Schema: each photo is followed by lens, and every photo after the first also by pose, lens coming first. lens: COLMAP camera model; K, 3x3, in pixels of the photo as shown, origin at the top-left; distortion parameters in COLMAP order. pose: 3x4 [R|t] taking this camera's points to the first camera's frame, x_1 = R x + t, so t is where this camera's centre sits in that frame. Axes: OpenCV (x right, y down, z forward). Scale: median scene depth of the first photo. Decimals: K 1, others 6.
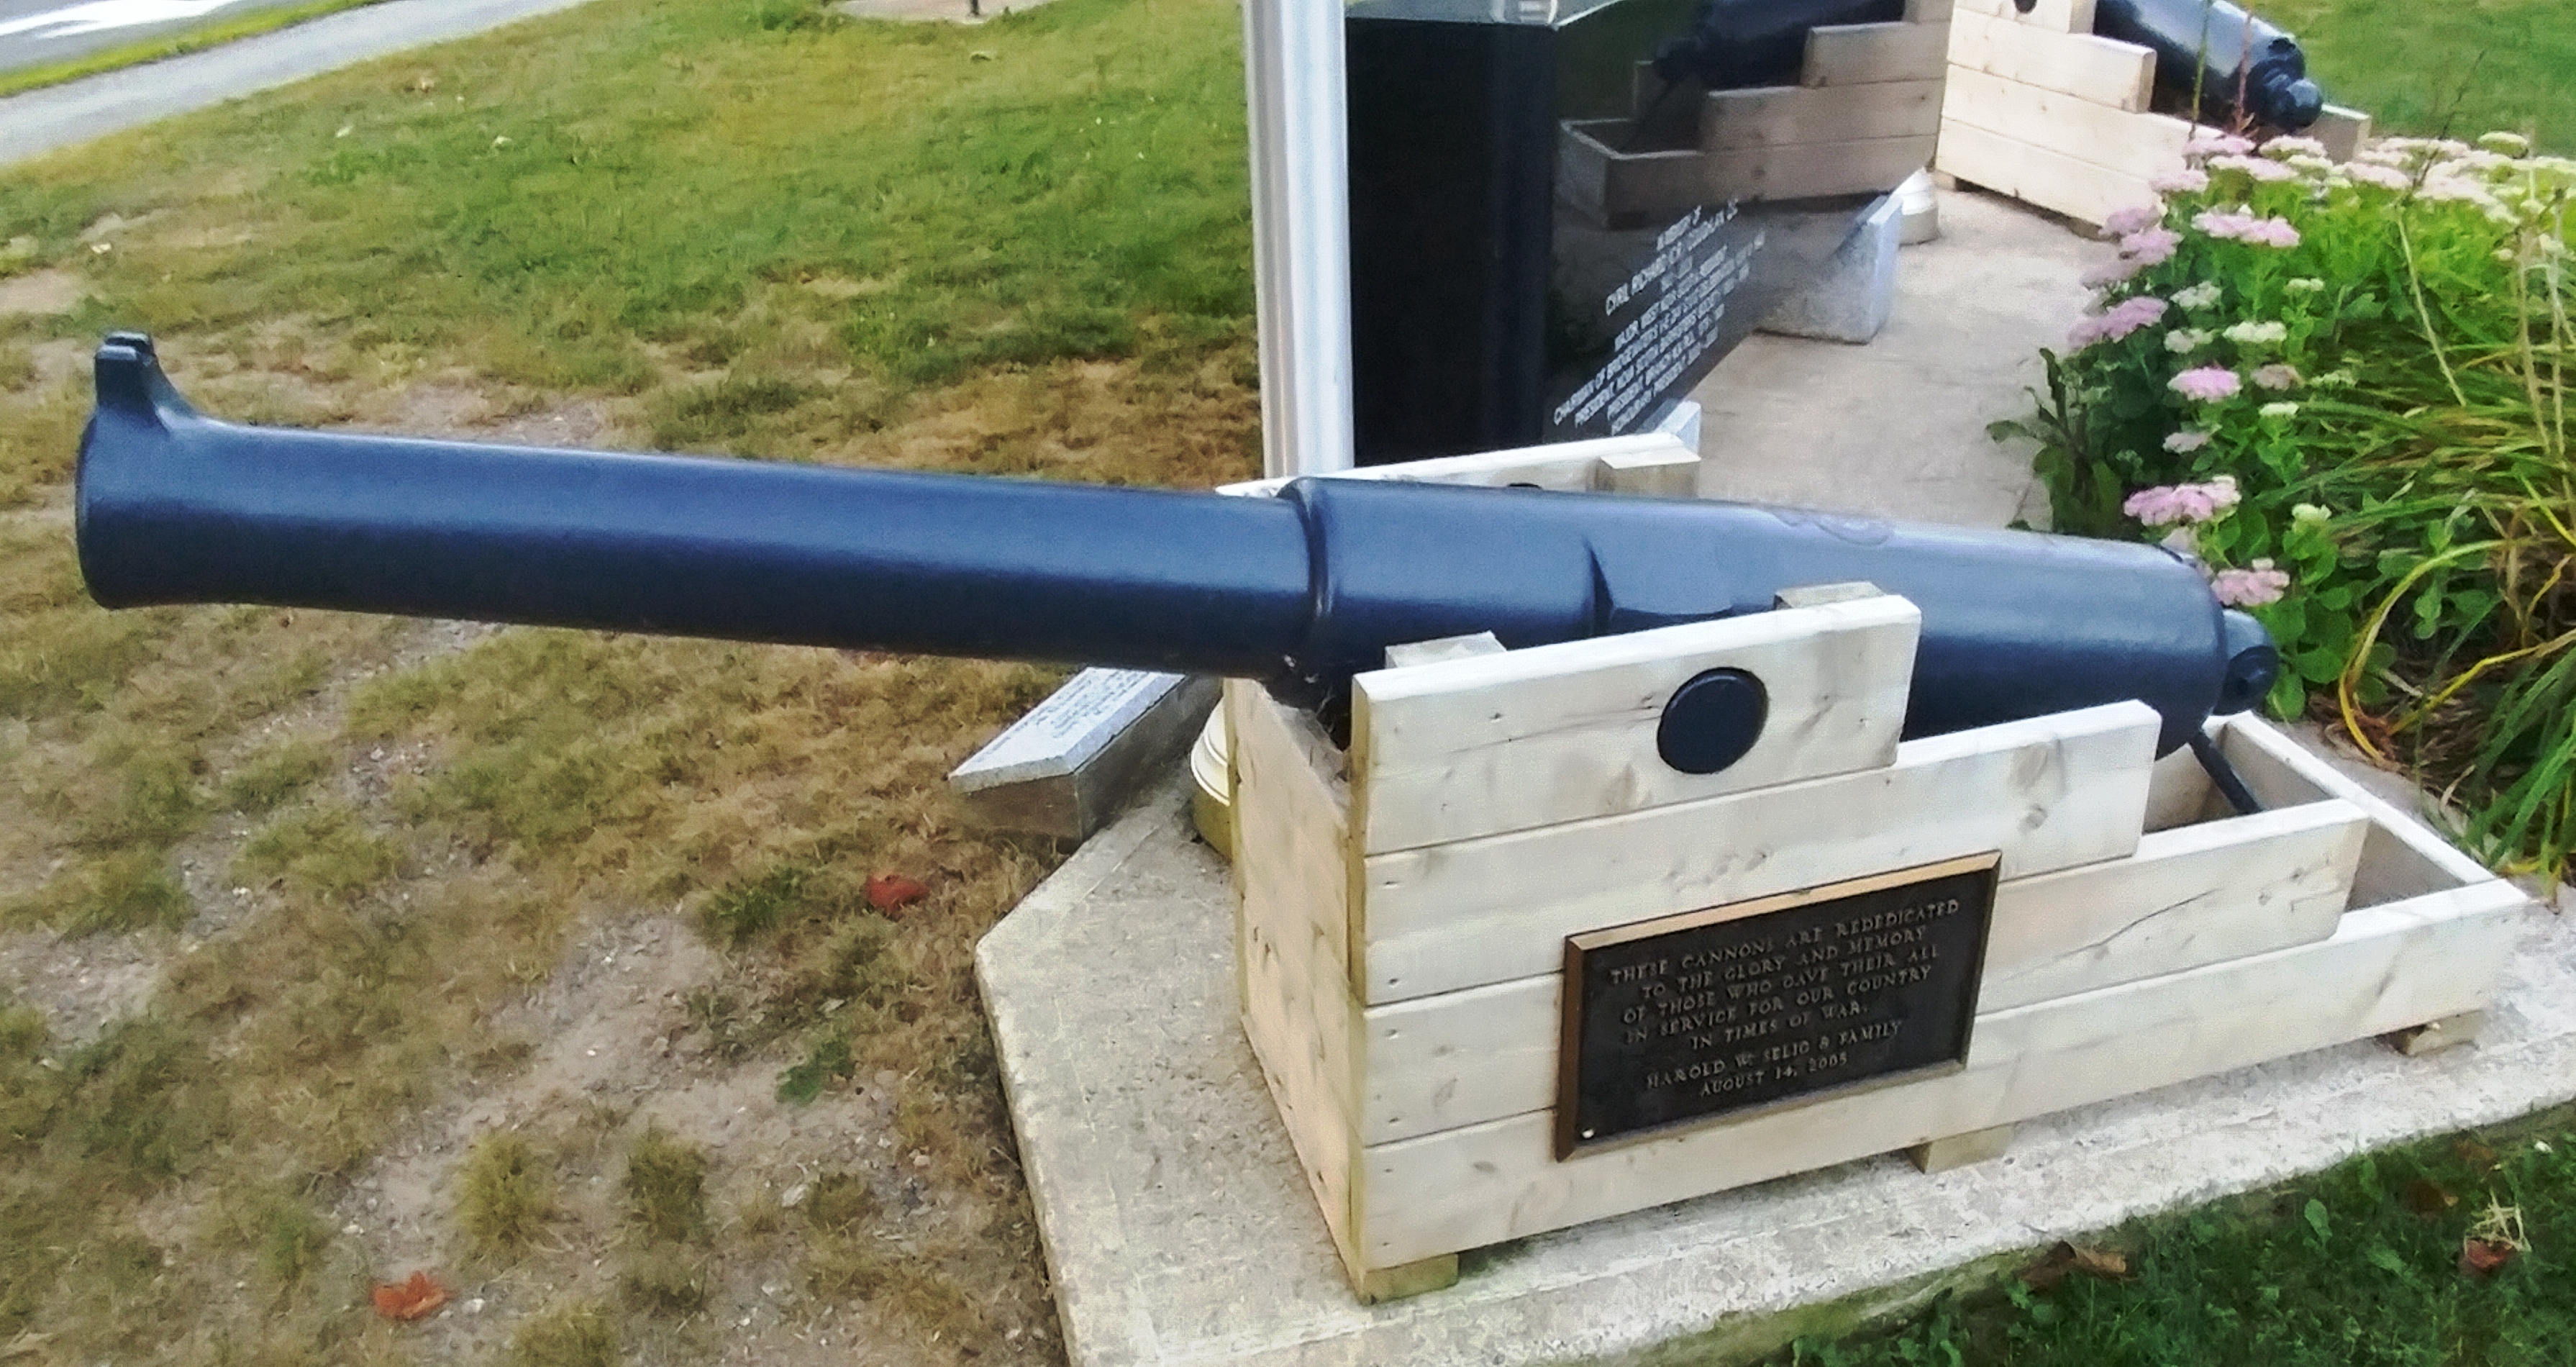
lens RADIAL K [[1845.2, 0, 1288.5], [0, 1845.2, 781.8], [0, 0, 1]] dist [-0.029705, -0.004142]
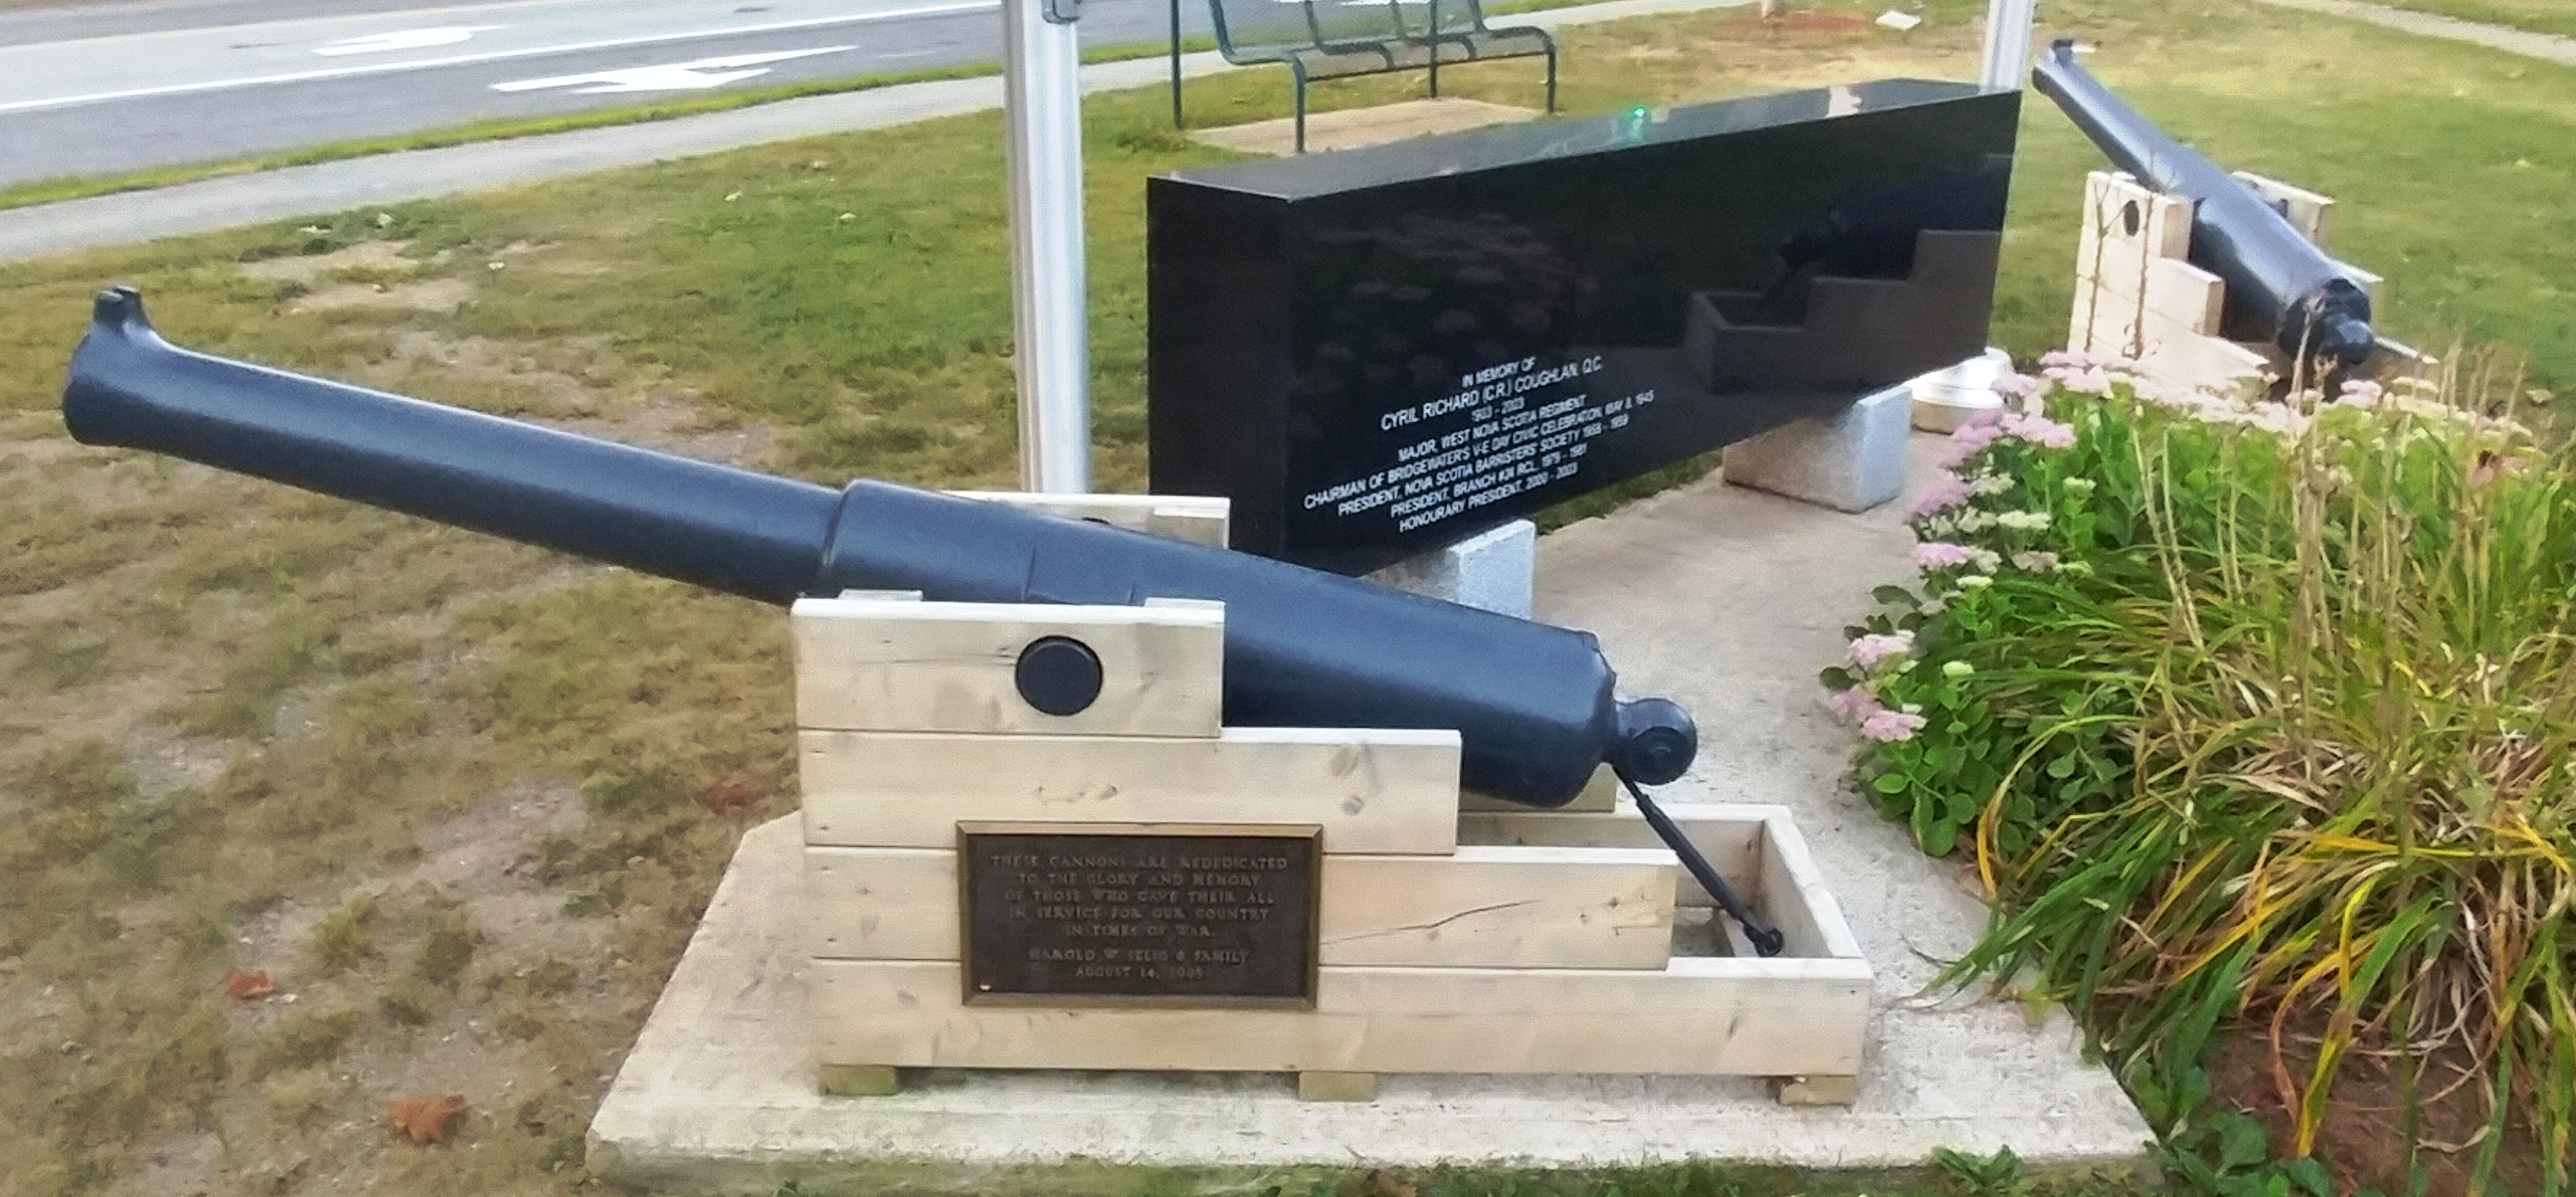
lens RADIAL K [[1914.8, 0, 1288.0], [0, 1914.8, 598.5], [0, 0, 1]] dist [-0.032678, 0.000005]
pose [[0.966423, 0.137081, -0.217338, 0.404267], [-0.171774, 0.973700, -0.149676, 0.055662], [0.191104, 0.181983, 0.964552, -0.213285]]
